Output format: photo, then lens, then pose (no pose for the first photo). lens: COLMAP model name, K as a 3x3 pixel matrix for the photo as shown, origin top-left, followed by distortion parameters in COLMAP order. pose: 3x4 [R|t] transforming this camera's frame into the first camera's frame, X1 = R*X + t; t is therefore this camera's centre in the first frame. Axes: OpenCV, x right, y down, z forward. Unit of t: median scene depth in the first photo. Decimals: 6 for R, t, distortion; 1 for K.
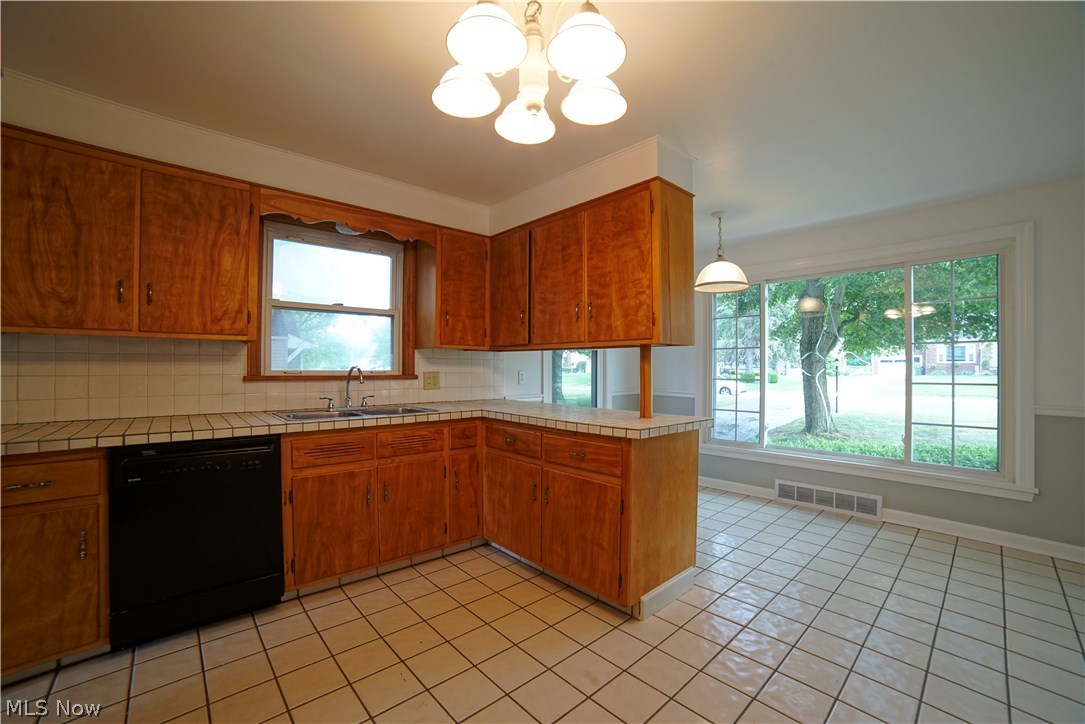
lens RADIAL K [[440.5, 0, 540.9], [0, 440.5, 367.8], [0, 0, 1]] dist [-0.036511, 0.000578]
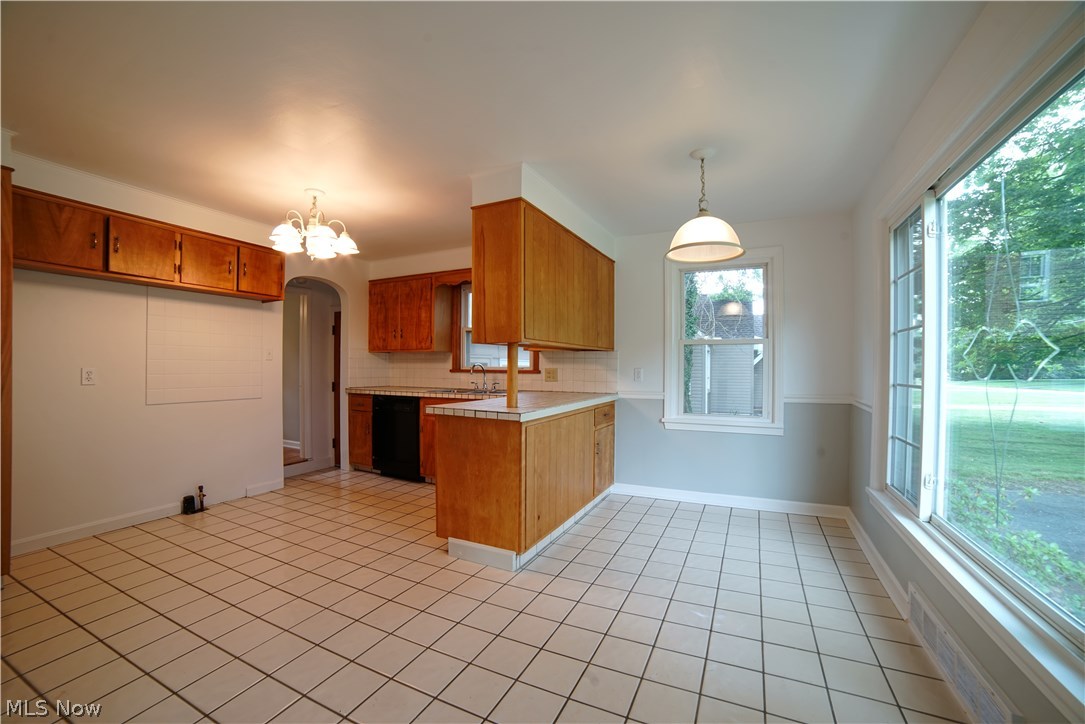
lens RADIAL K [[440.5, 0, 540.9], [0, 440.5, 367.8], [0, 0, 1]] dist [-0.036511, 0.000578]
pose [[0.381841, 0.000781, -0.924228, 1.343669], [-0.004448, 0.999990, -0.000993, 0.012309], [0.924217, 0.004490, 0.381841, 0.649145]]
